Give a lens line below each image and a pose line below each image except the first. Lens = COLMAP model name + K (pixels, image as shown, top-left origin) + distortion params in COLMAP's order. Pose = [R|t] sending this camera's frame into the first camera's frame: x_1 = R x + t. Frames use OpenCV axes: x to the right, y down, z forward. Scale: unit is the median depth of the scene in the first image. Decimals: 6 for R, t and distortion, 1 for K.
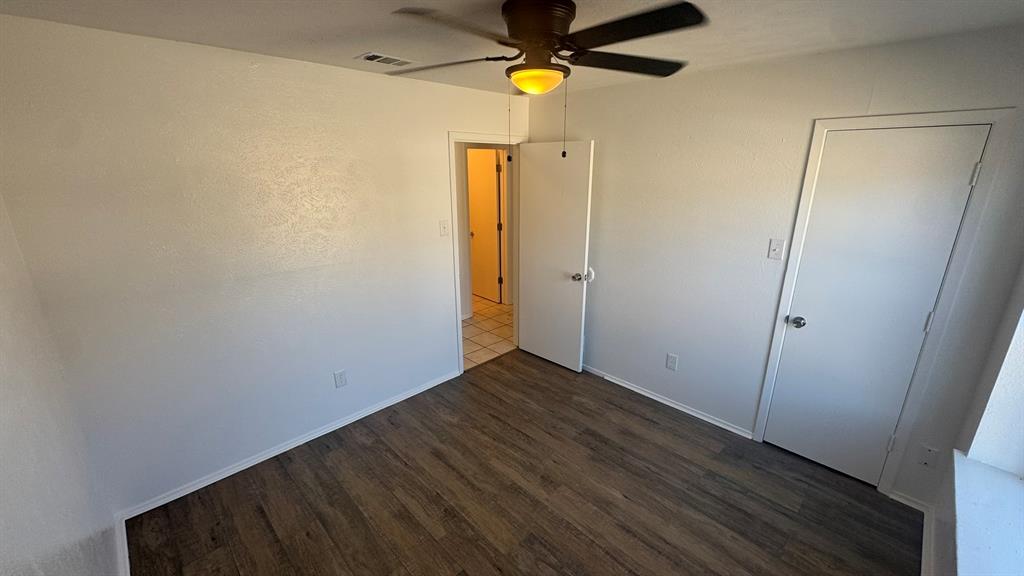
lens RADIAL K [[410.5, 0, 511.6], [0, 410.5, 289.2], [0, 0, 1]] dist [-0.000429, -0.000027]
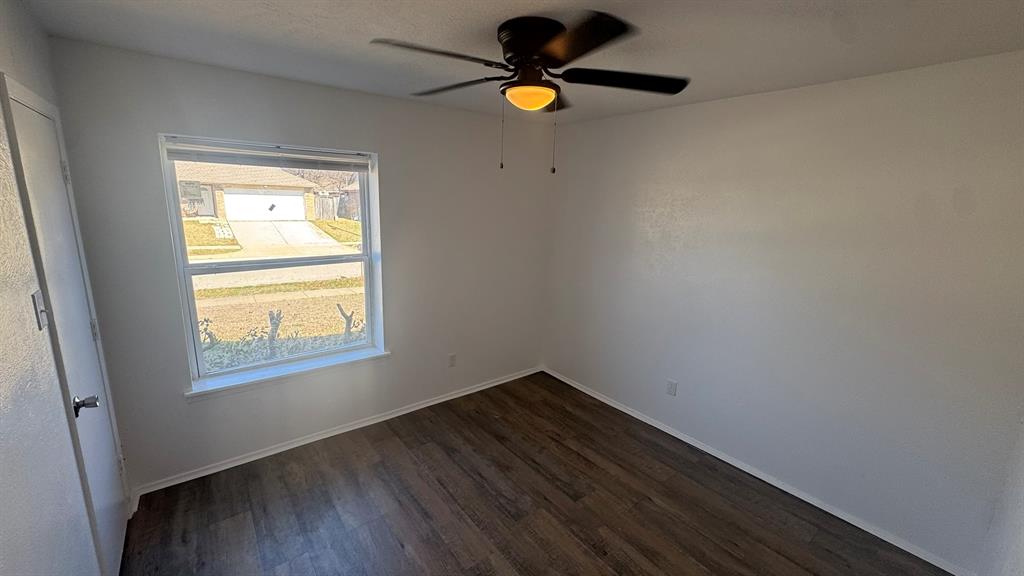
lens RADIAL K [[410.5, 0, 512.2], [0, 410.5, 286.5], [0, 0, 1]] dist [-0.000429, -0.000027]
pose [[-0.993064, -0.050859, 0.106006, -0.023193], [0.006337, 0.877143, 0.480187, -0.439237], [-0.117404, 0.477528, -0.870737, 1.603658]]
